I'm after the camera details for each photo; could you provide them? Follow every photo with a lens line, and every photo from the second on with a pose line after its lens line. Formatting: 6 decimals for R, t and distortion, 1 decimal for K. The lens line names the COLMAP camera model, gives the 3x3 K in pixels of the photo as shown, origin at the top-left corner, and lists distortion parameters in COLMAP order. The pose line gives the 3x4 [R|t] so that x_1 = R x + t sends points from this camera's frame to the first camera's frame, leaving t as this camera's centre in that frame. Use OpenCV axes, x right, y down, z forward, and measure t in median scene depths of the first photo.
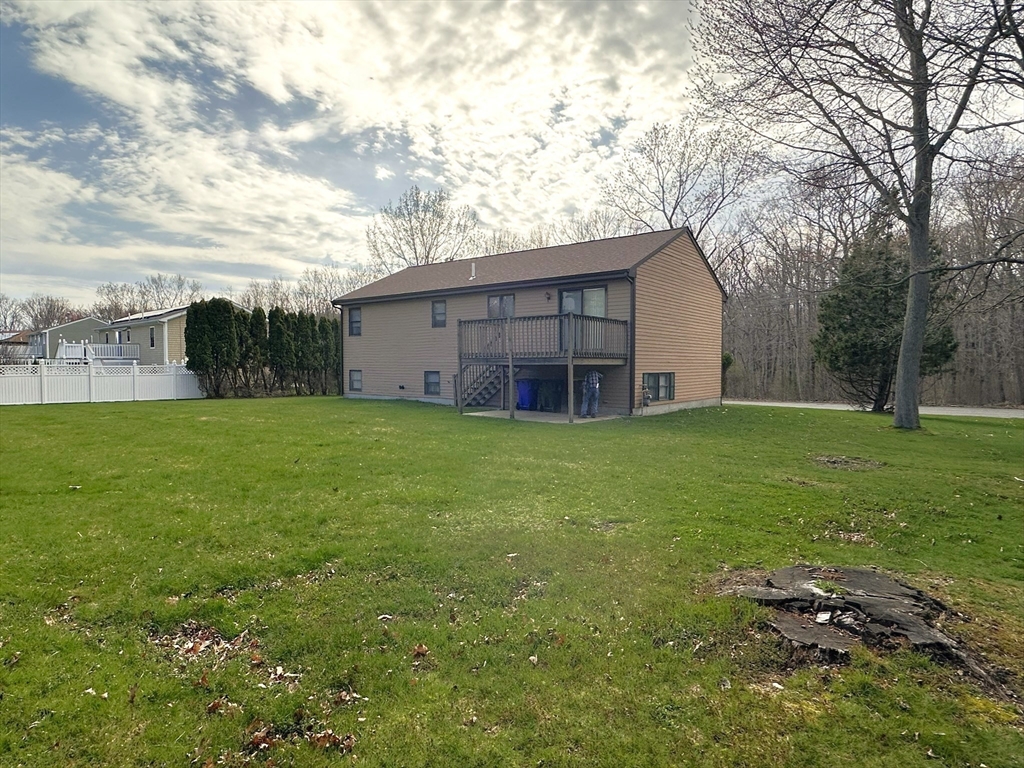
lens RADIAL K [[596.3, 0, 512.4], [0, 596.3, 382.0], [0, 0, 1]] dist [0.004300, 0.000665]
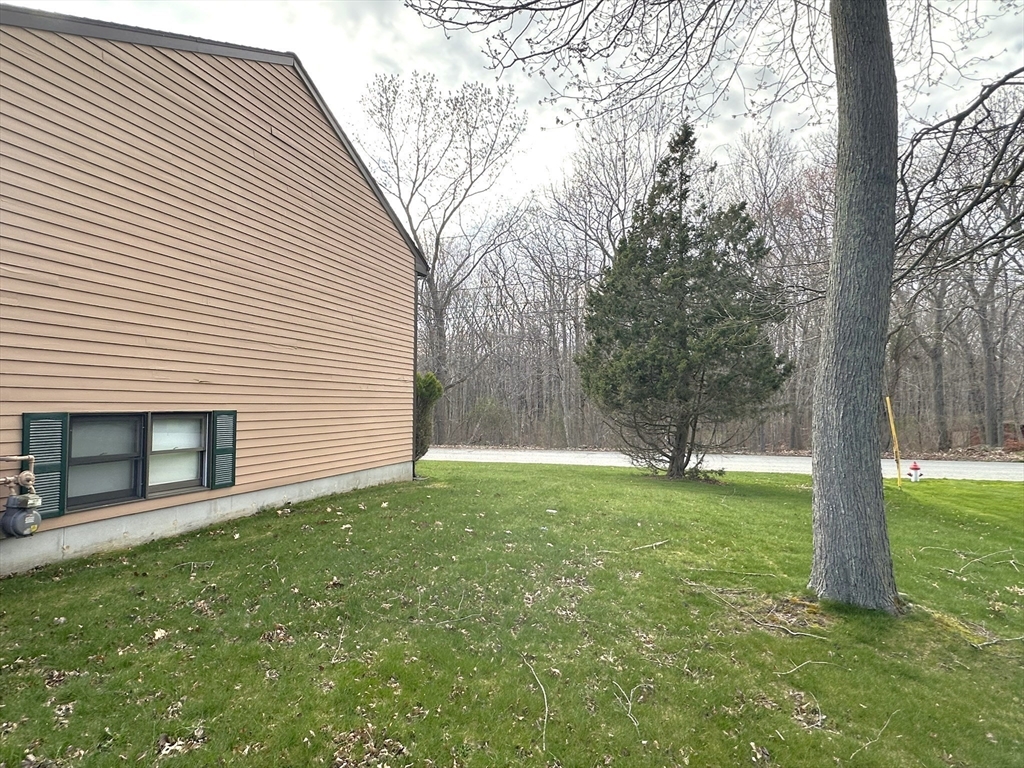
lens RADIAL K [[596.3, 0, 512.1], [0, 596.3, 383.2], [0, 0, 1]] dist [0.004300, 0.000665]
pose [[0.940162, 0.014777, 0.340408, 0.244955], [0.008013, 0.997824, -0.065446, -0.006451], [-0.340635, 0.064257, 0.937997, 0.477417]]
